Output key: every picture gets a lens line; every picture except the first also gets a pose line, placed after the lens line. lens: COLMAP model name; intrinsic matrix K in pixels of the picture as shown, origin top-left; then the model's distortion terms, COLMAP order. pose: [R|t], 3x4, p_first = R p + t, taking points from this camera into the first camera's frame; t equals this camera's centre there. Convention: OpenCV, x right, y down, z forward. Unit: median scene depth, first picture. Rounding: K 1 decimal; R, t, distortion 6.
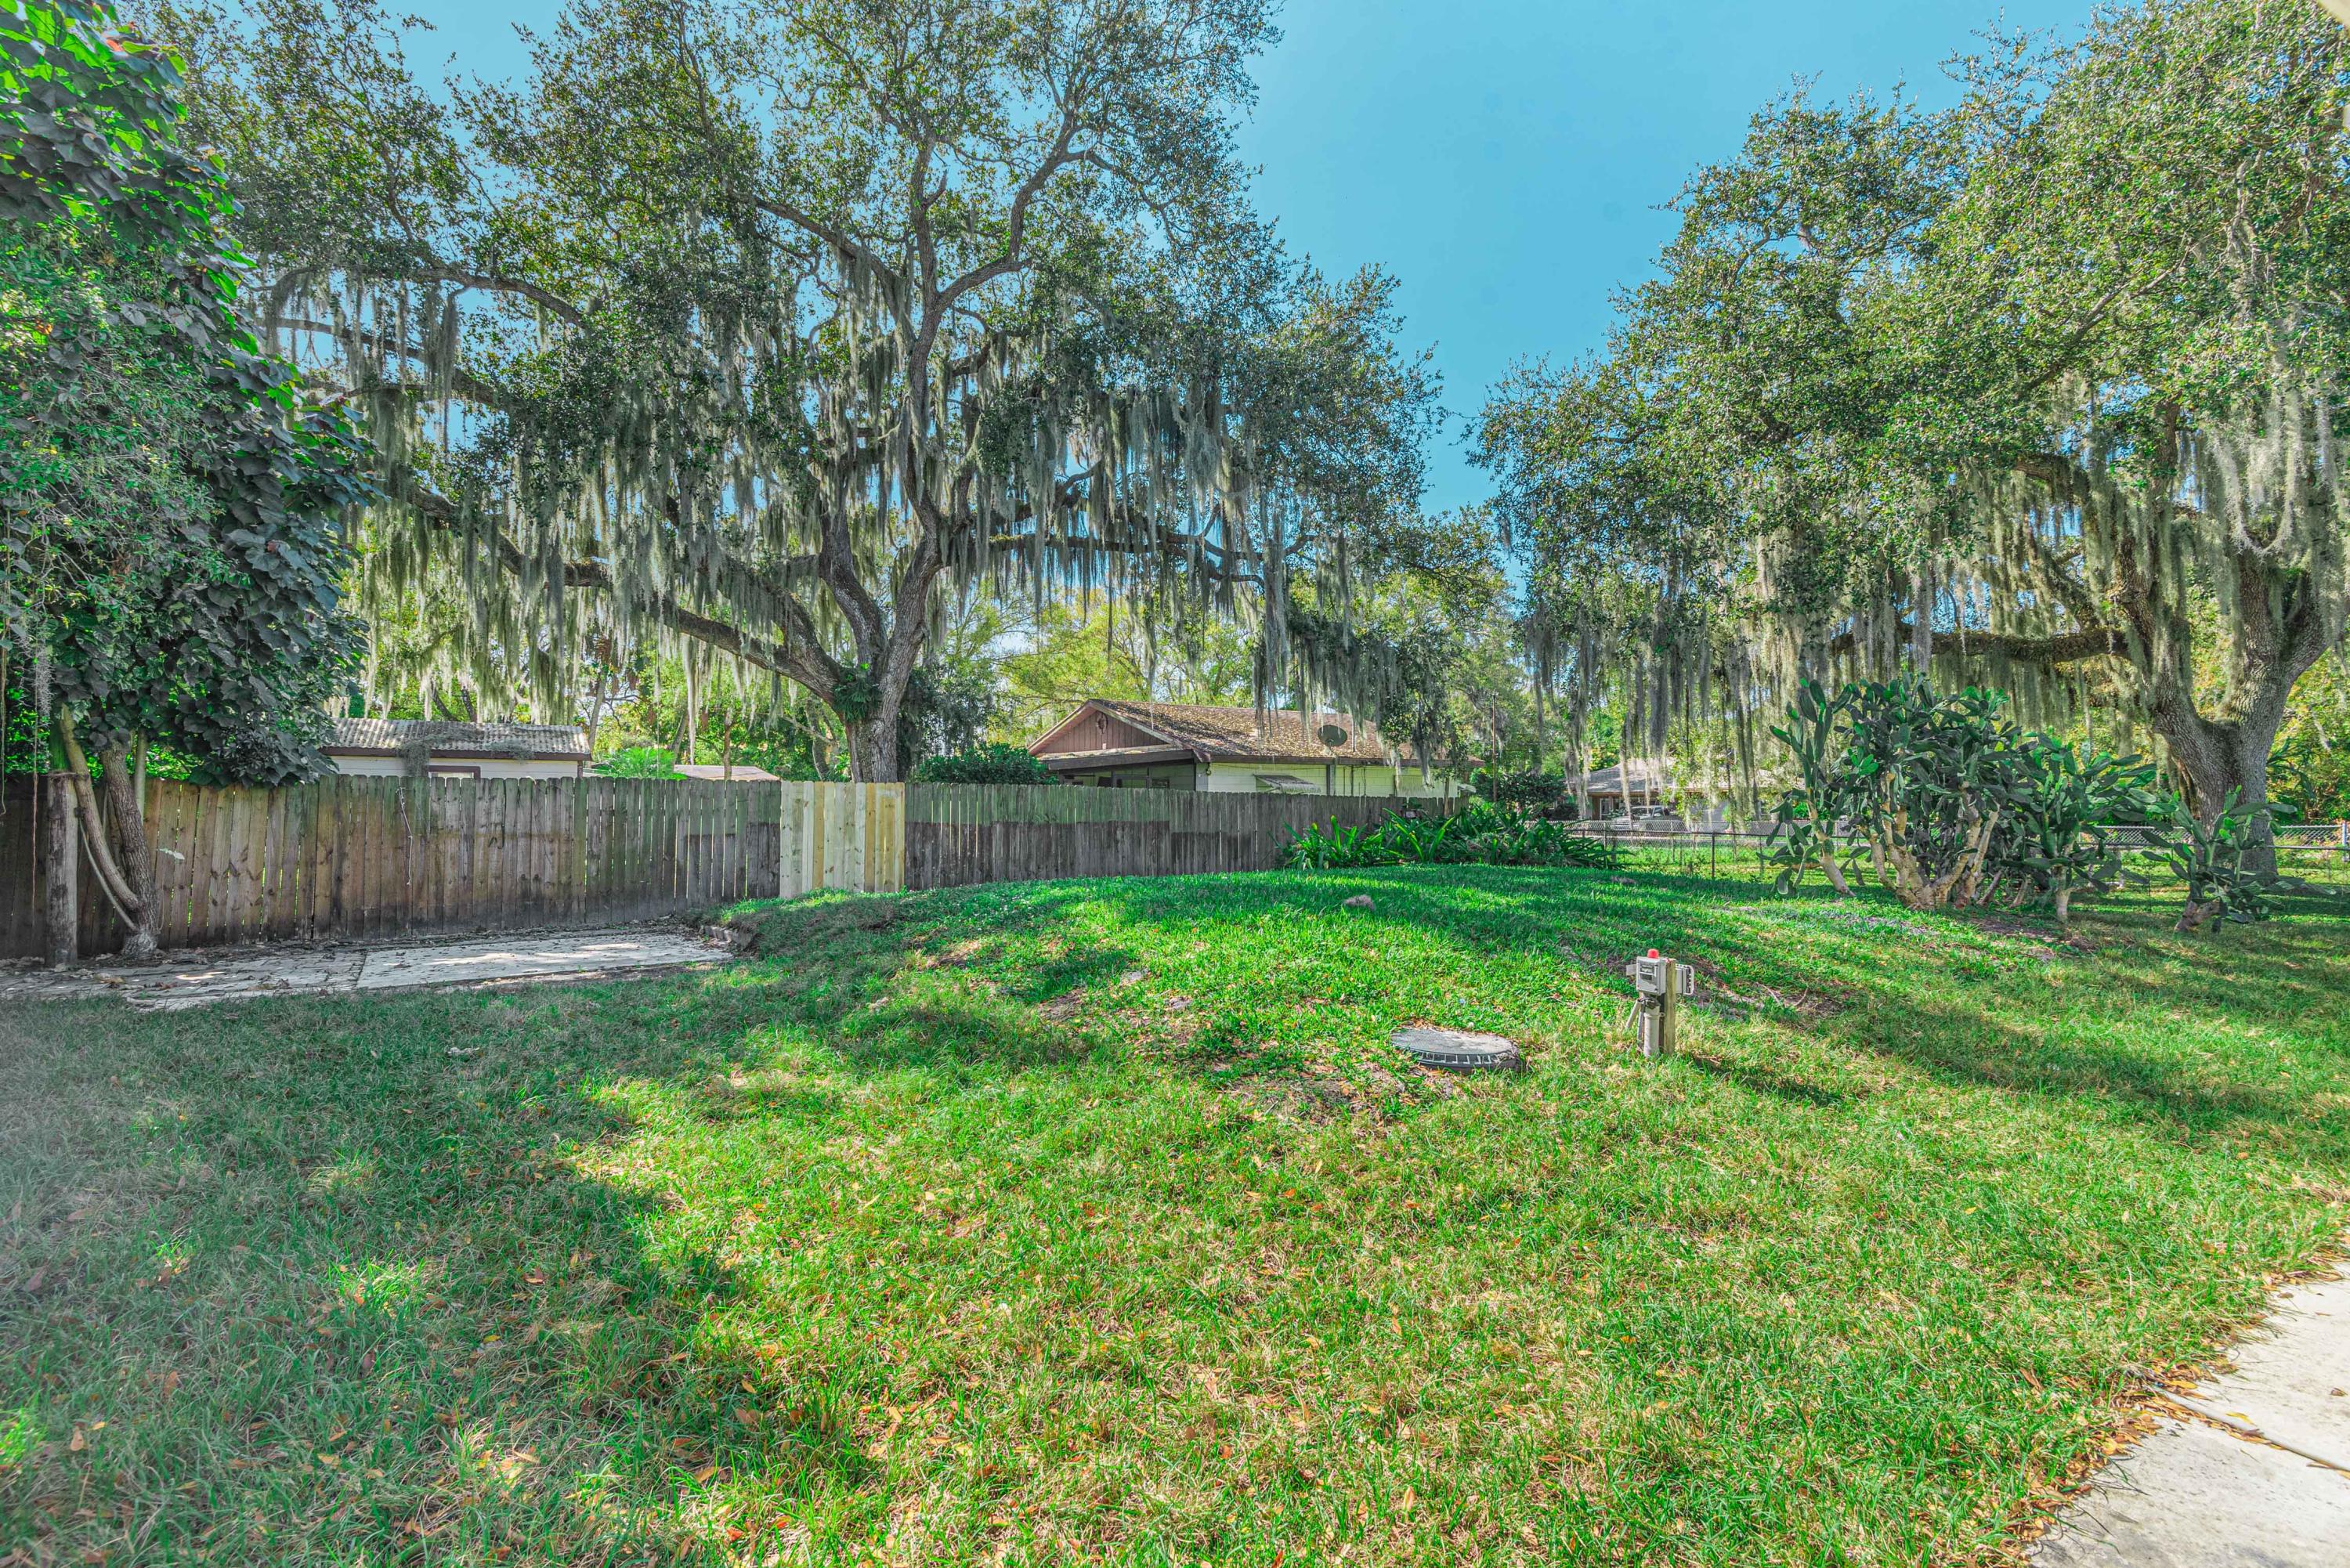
lens RADIAL K [[1083.1, 0, 1175.8], [0, 1083.1, 785.9], [0, 0, 1]] dist [0.000590, 0.000017]
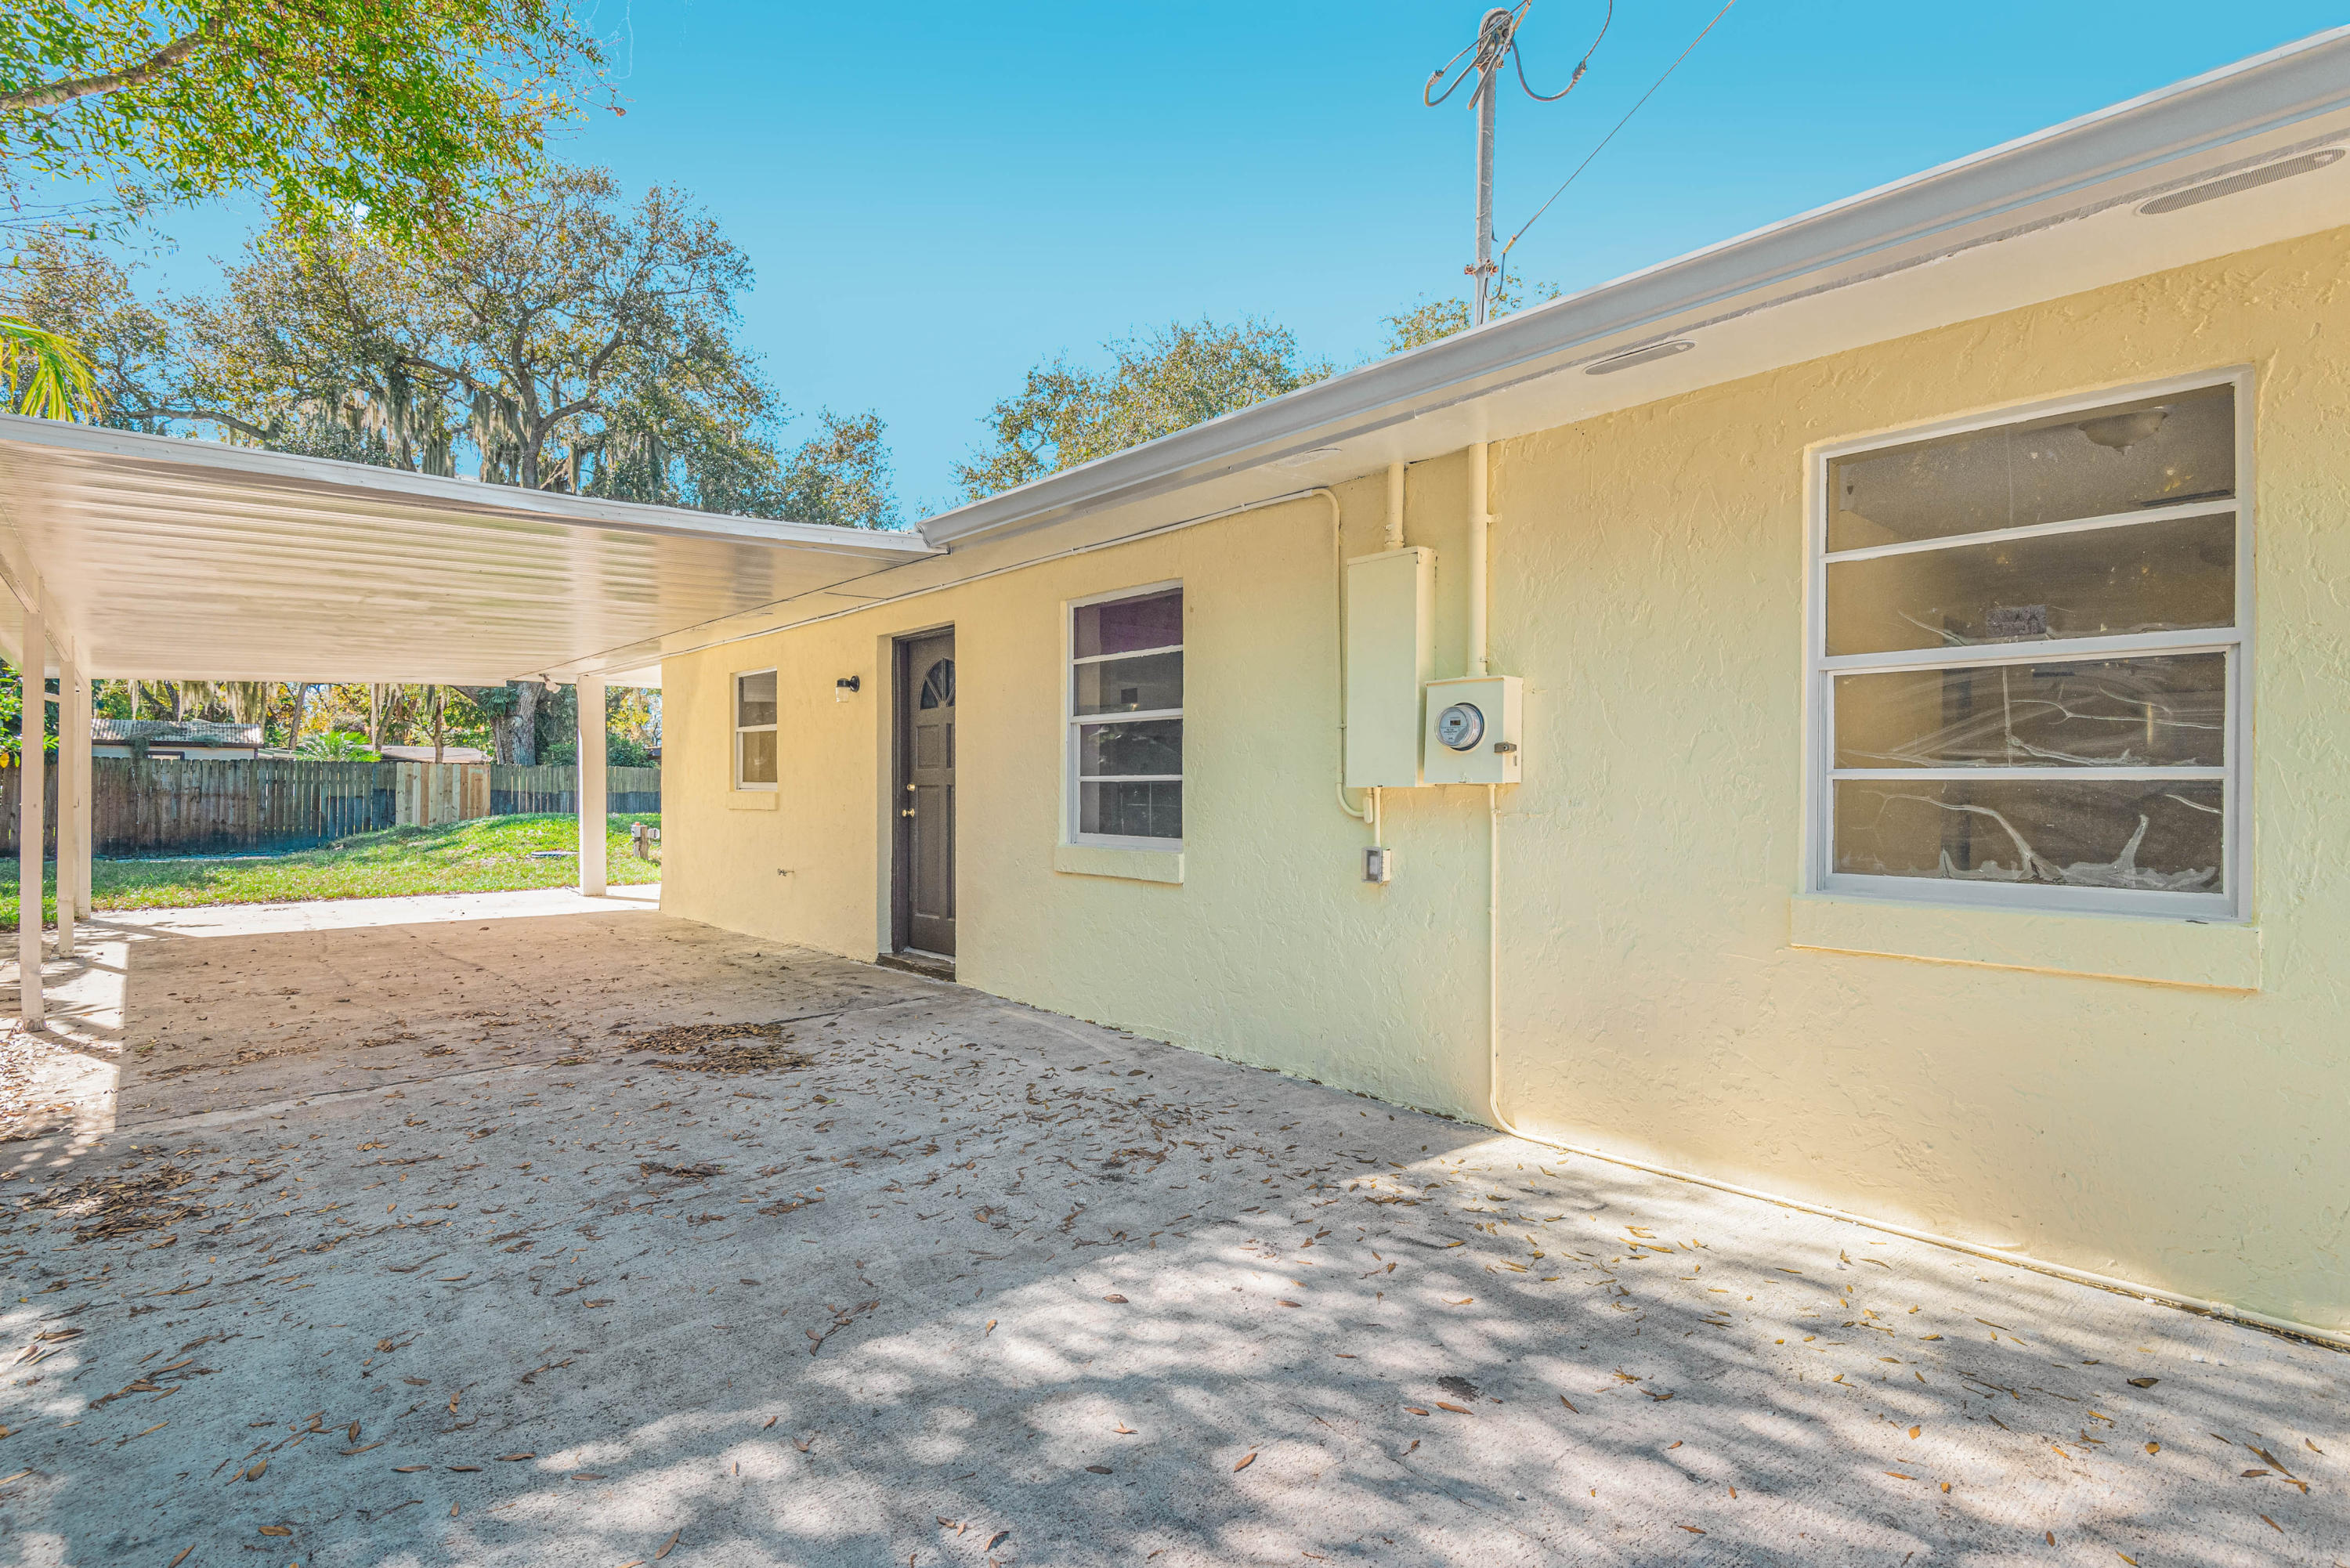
lens RADIAL K [[1182.8, 0, 1173.9], [0, 1182.8, 780.7], [0, 0, 1]] dist [-0.001583, -0.000536]
pose [[0.991612, 0.005459, 0.129135, 0.520825], [-0.006451, 0.999953, 0.007269, 0.001799], [-0.129089, -0.008041, 0.991600, -0.823065]]
